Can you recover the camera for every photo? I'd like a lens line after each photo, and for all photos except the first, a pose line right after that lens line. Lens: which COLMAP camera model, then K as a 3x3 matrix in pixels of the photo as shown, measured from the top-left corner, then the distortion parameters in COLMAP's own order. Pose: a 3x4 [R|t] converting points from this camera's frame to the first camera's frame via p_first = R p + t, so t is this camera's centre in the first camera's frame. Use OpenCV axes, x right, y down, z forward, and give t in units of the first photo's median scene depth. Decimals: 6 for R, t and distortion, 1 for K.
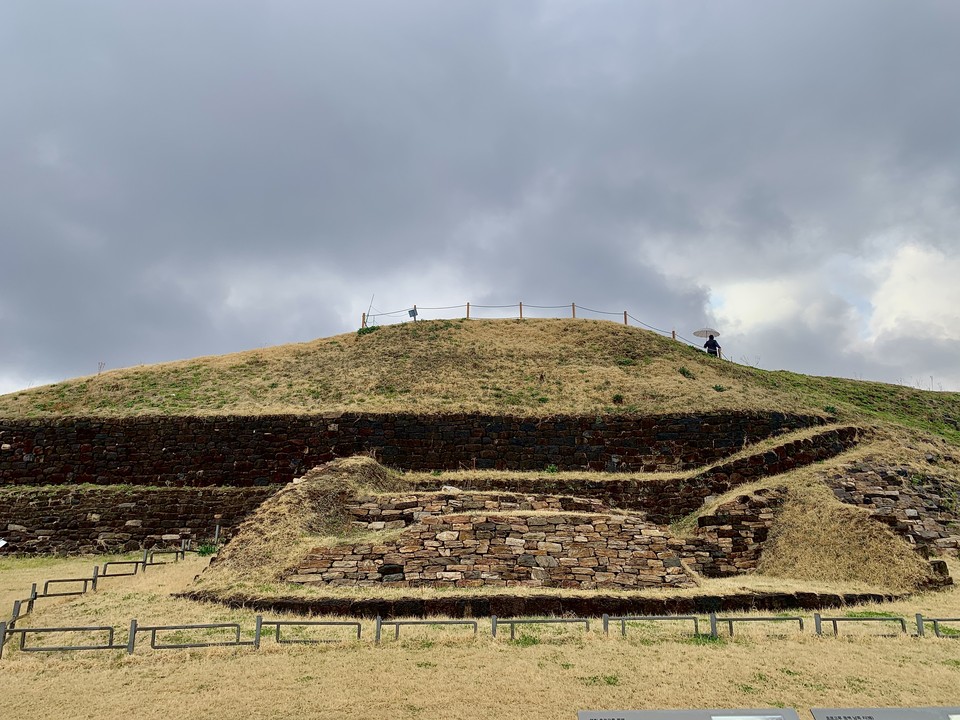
lens RADIAL K [[732.5, 0, 480.0], [0, 732.5, 360.0], [0, 0, 1]] dist [0.072307, -0.109581]
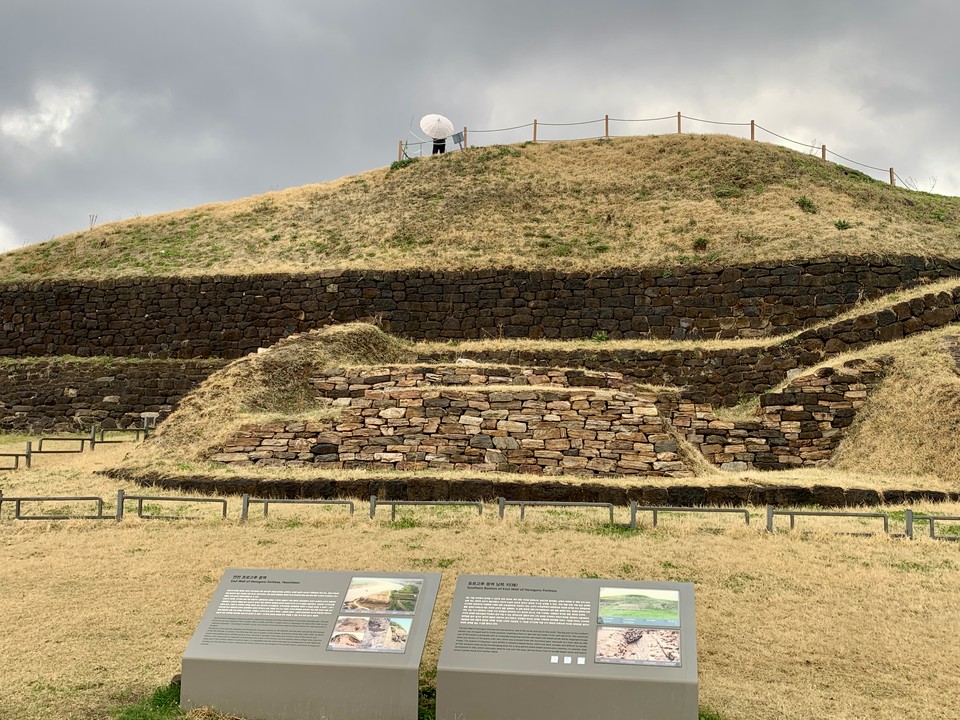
lens RADIAL K [[973.1, 0, 480.0], [0, 973.1, 360.0], [0, 0, 1]] dist [0.246657, -0.719253]
pose [[0.980024, -0.002107, -0.198868, 0.190600], [0.034722, 0.986399, 0.160660, 0.000288], [0.195825, -0.164356, 0.966768, -0.043827]]
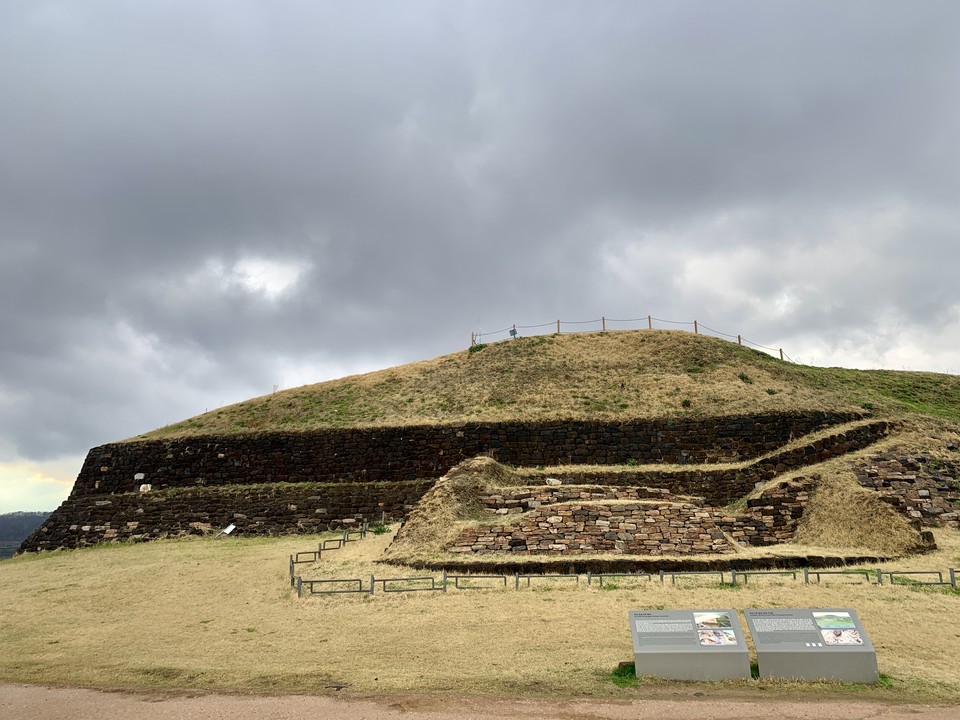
lens RADIAL K [[733.7, 0, 480.0], [0, 733.7, 360.0], [0, 0, 1]] dist [0.044676, -0.059987]
pose [[0.991686, -0.042386, -0.121502, -0.000861], [0.046734, 0.998357, 0.033162, -0.086370], [0.119897, -0.038564, 0.992037, -0.293376]]
